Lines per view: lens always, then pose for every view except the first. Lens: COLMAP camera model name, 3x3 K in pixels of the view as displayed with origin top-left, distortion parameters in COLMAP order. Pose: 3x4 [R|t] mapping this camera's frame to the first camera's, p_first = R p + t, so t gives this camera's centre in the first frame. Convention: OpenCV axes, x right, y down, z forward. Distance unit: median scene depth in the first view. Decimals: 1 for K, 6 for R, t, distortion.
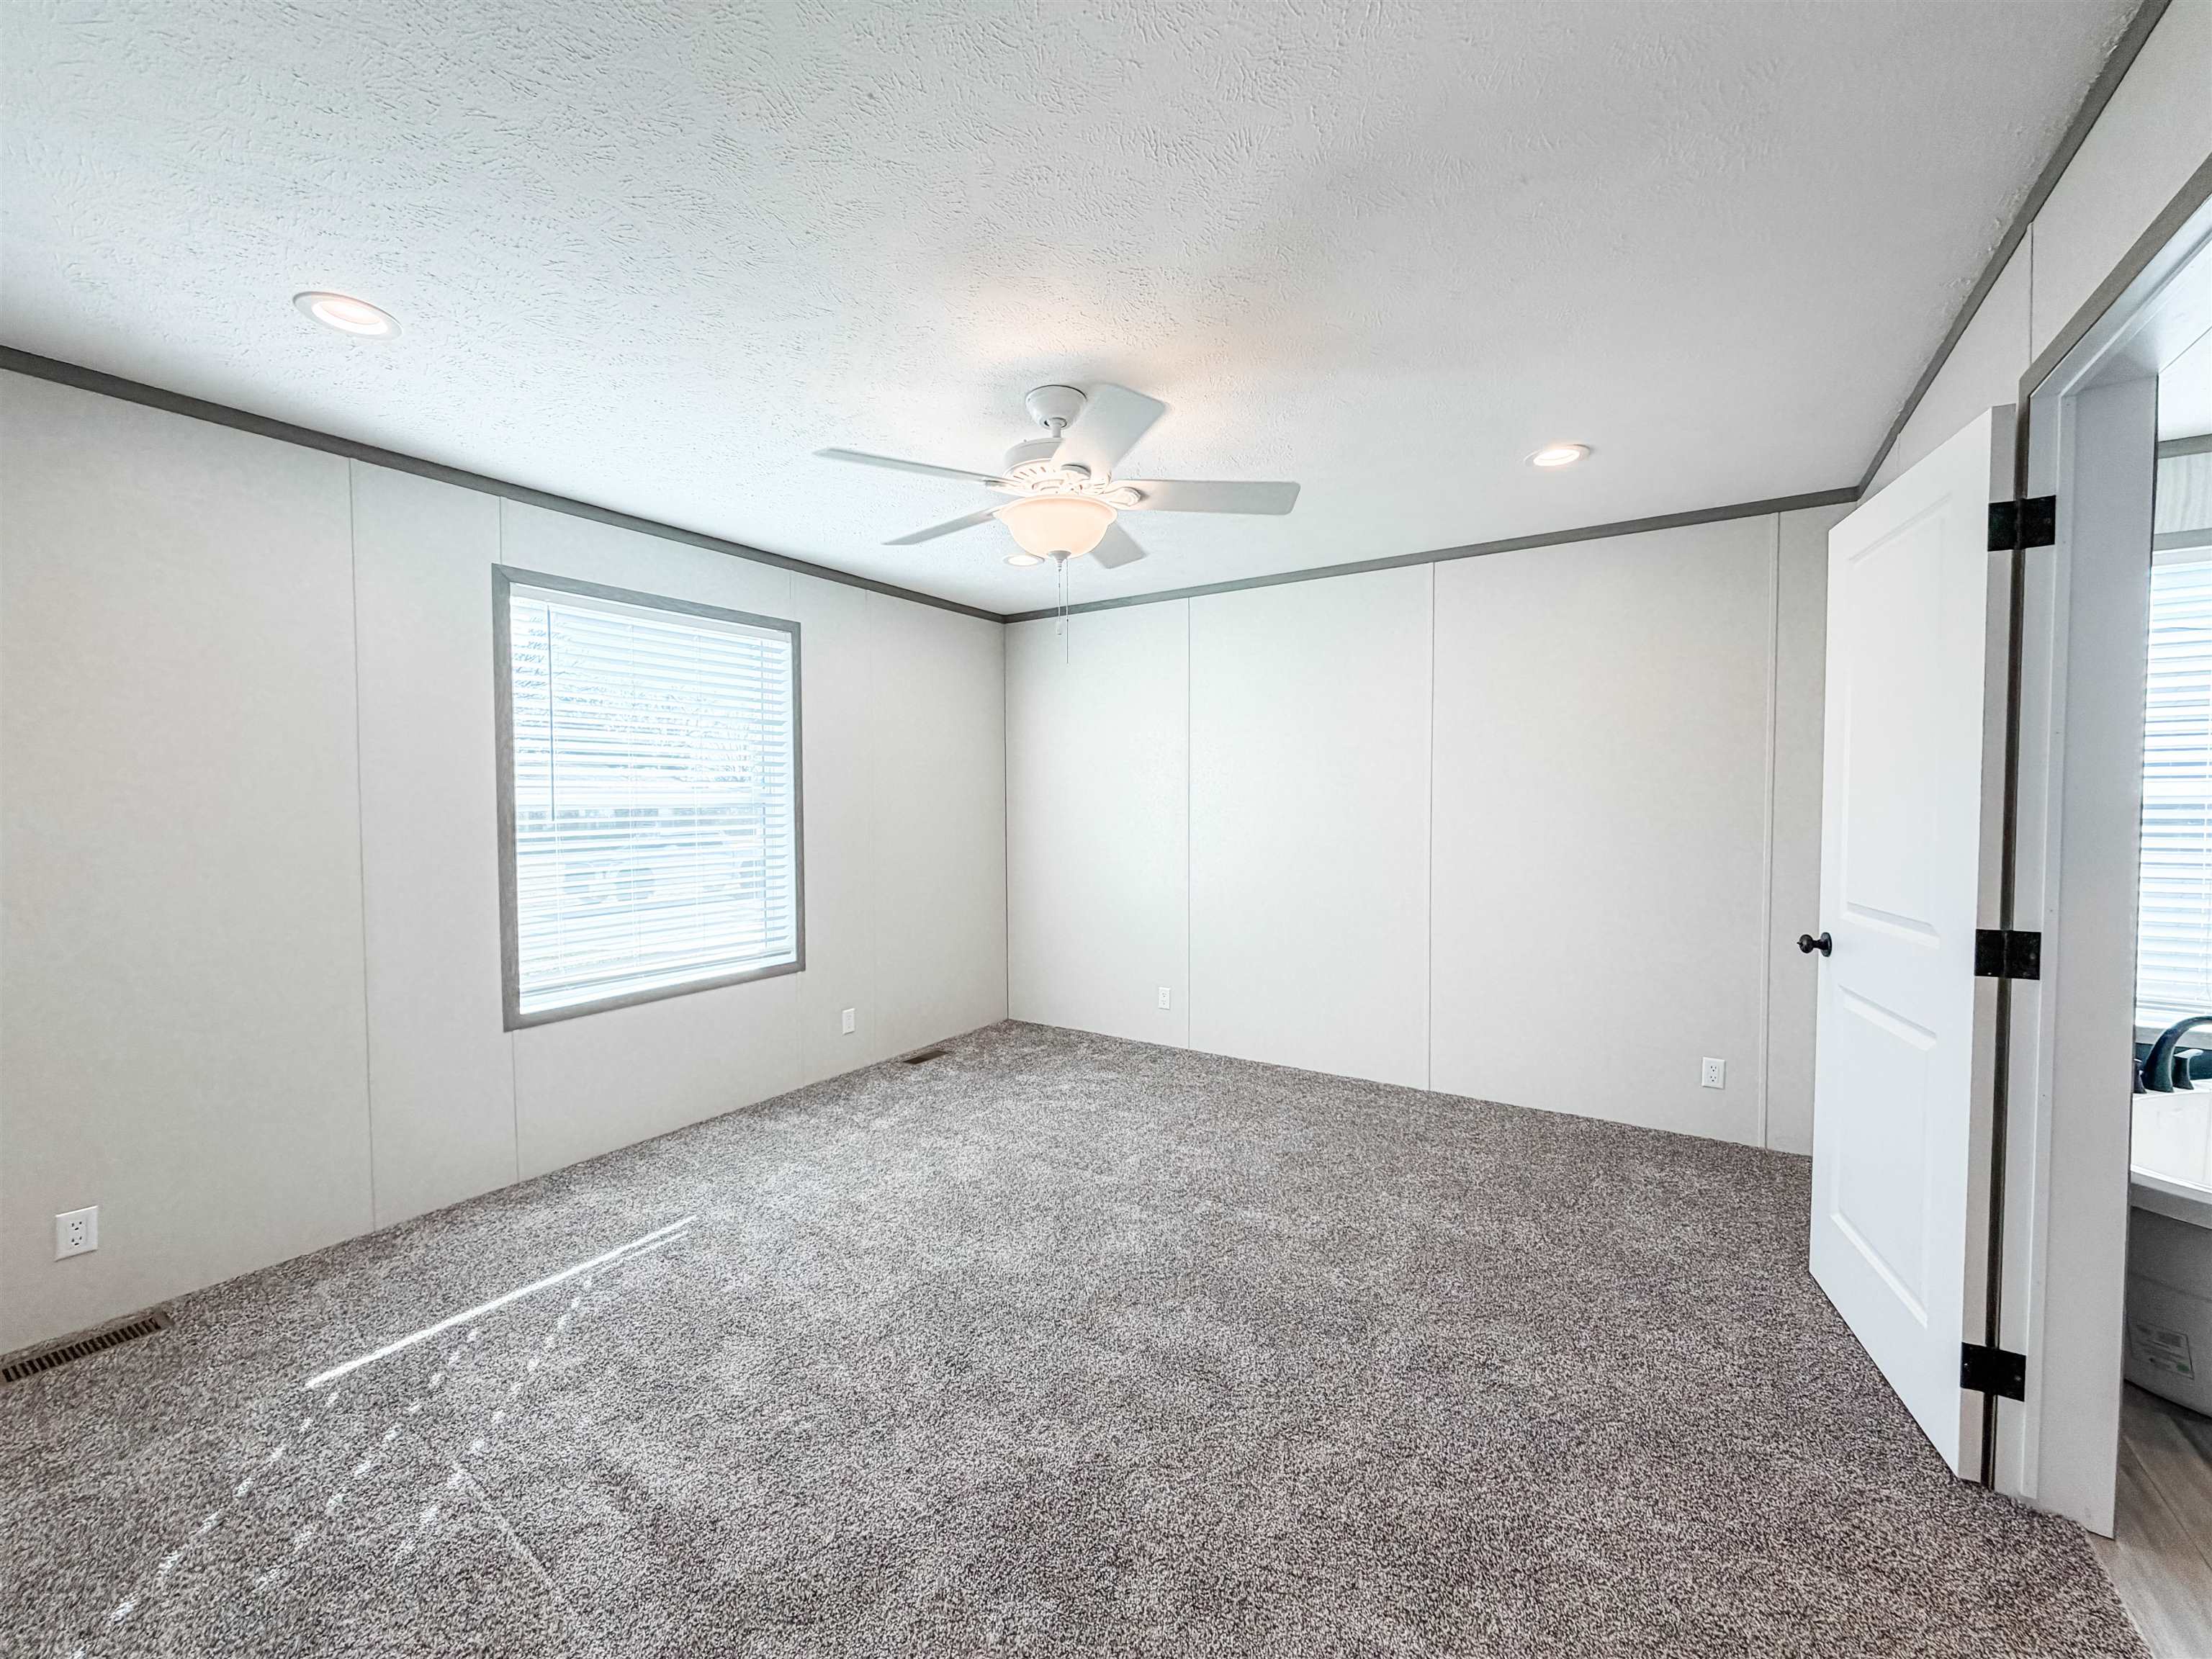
lens RADIAL K [[881.7, 0, 1113.8], [0, 881.7, 830.8], [0, 0, 1]] dist [0.003199, 0.000266]
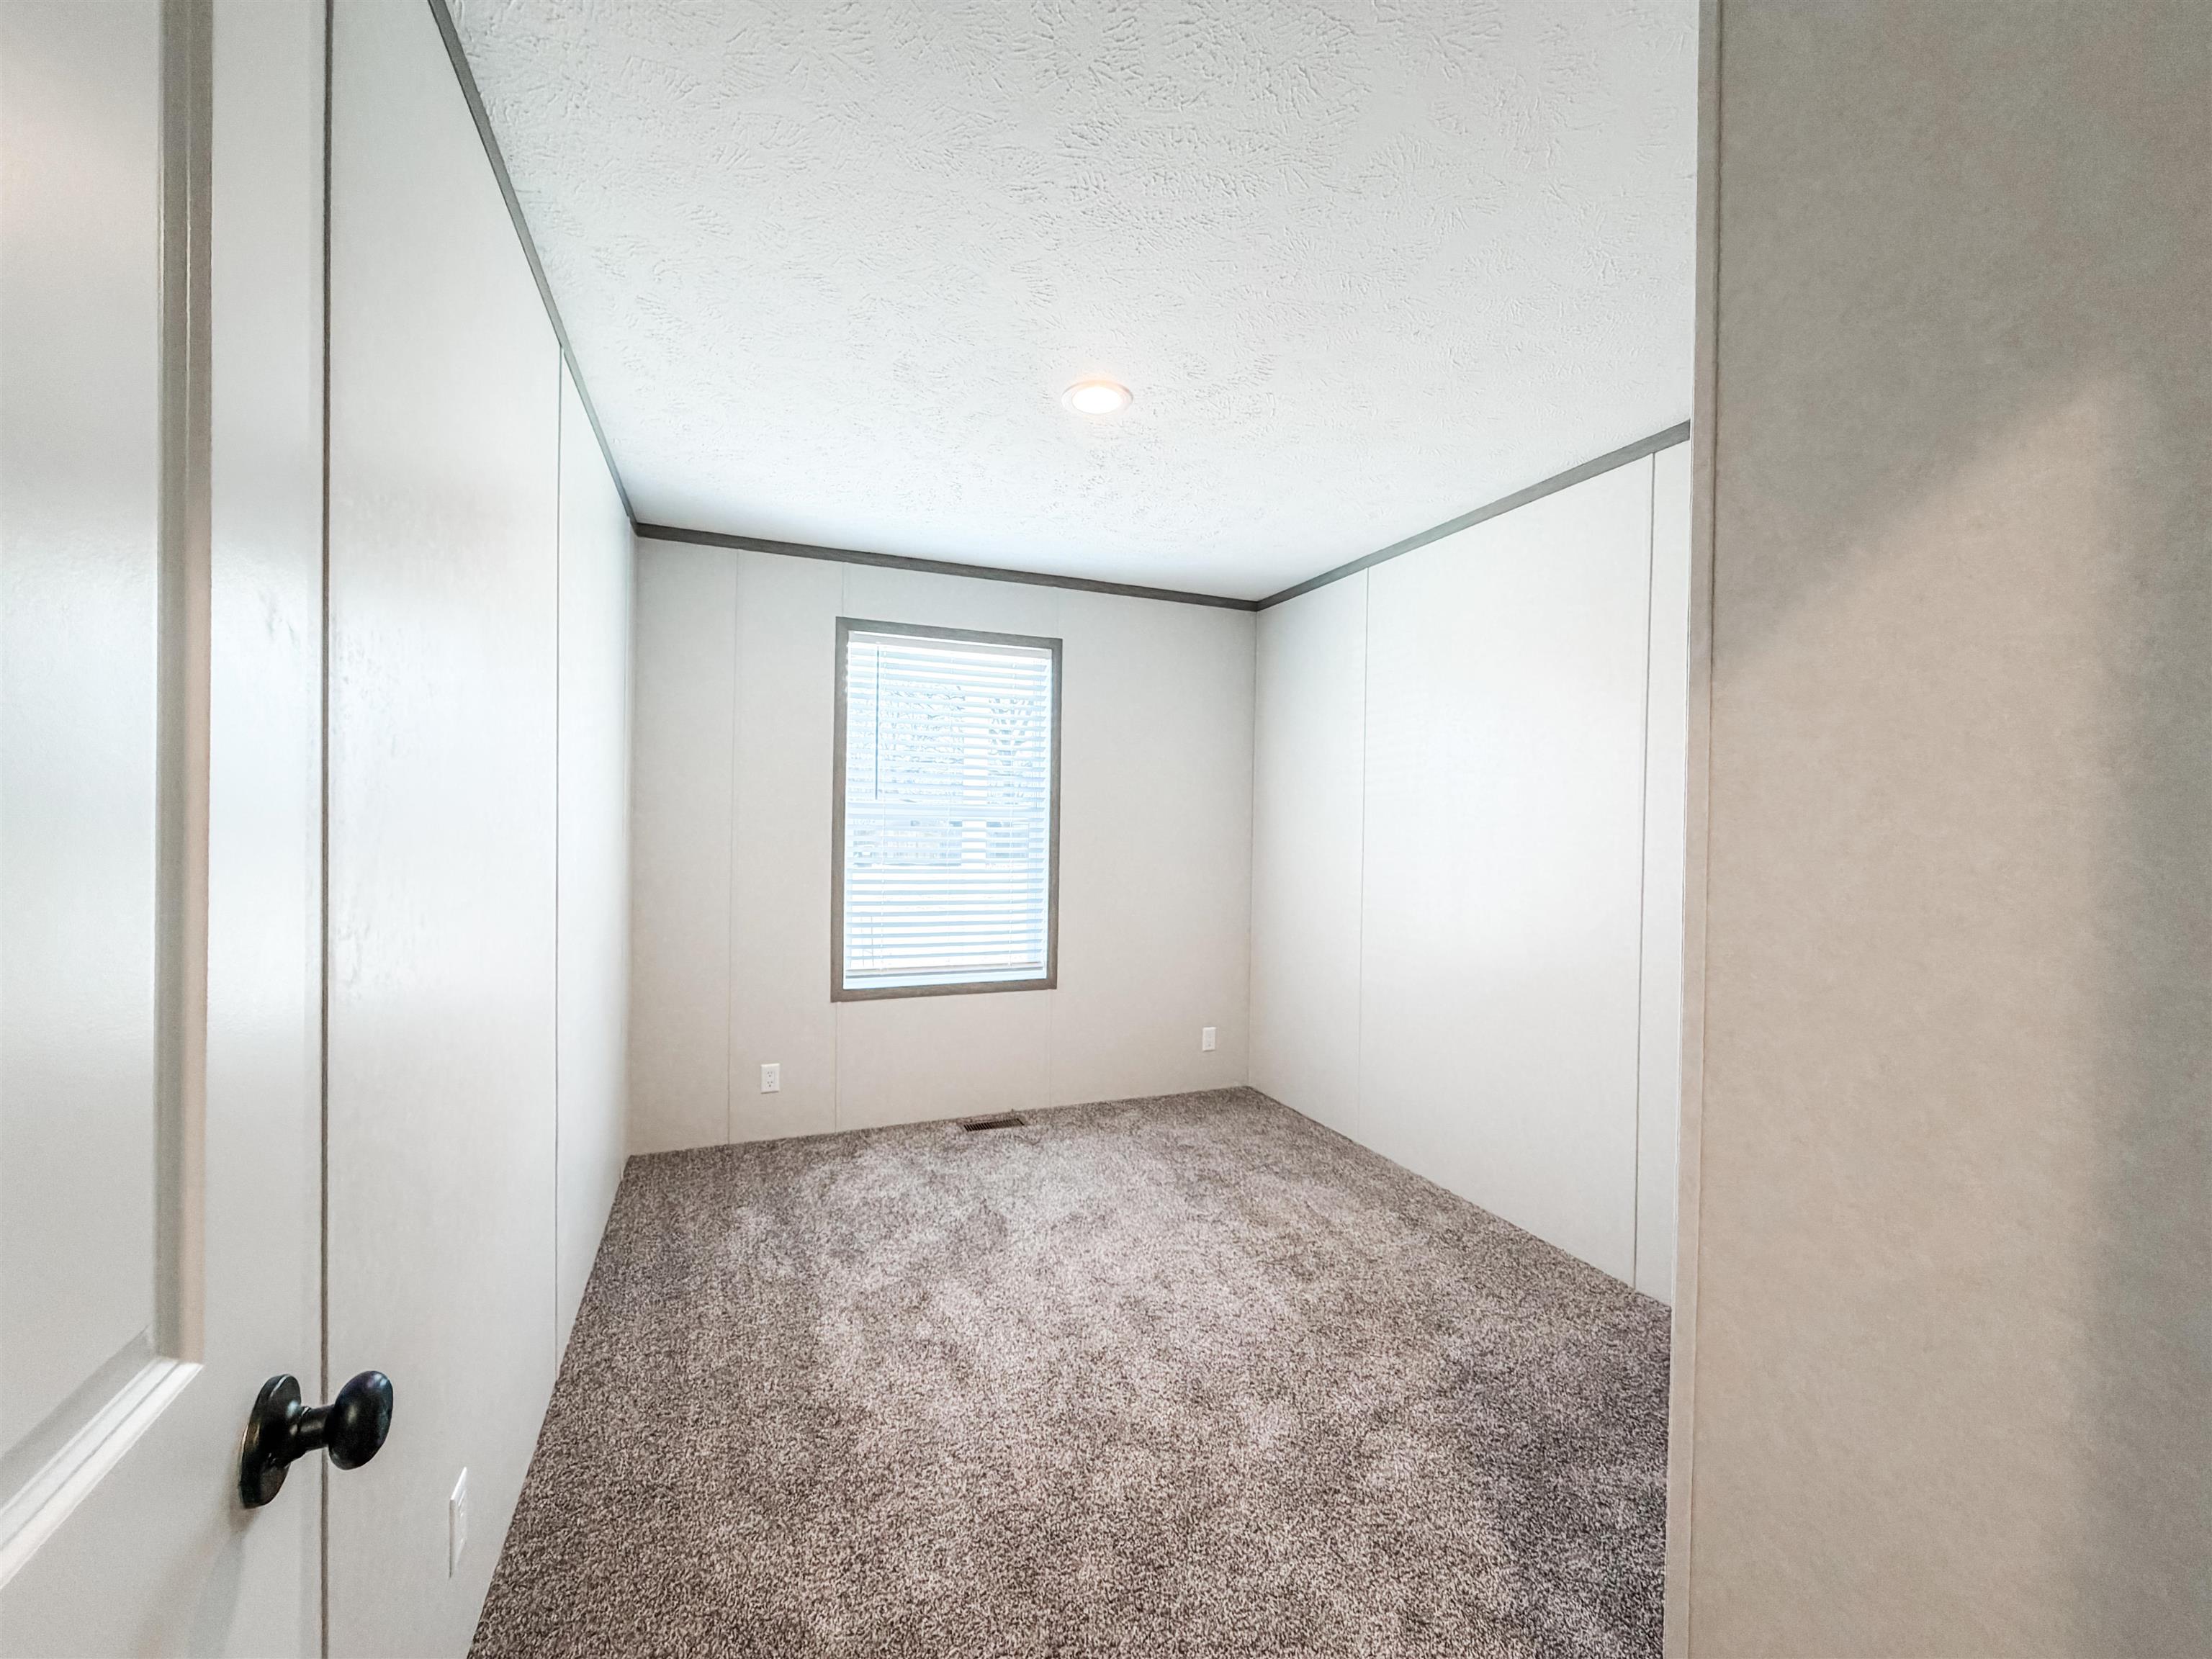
lens RADIAL K [[769.8, 0, 1108.6], [0, 769.8, 821.0], [0, 0, 1]] dist [-0.000500, 0.000001]
pose [[0.795293, 0.024223, -0.605741, 0.217471], [-0.048878, 0.998510, -0.024245, -0.010990], [0.604251, 0.048889, 0.795293, 0.346467]]
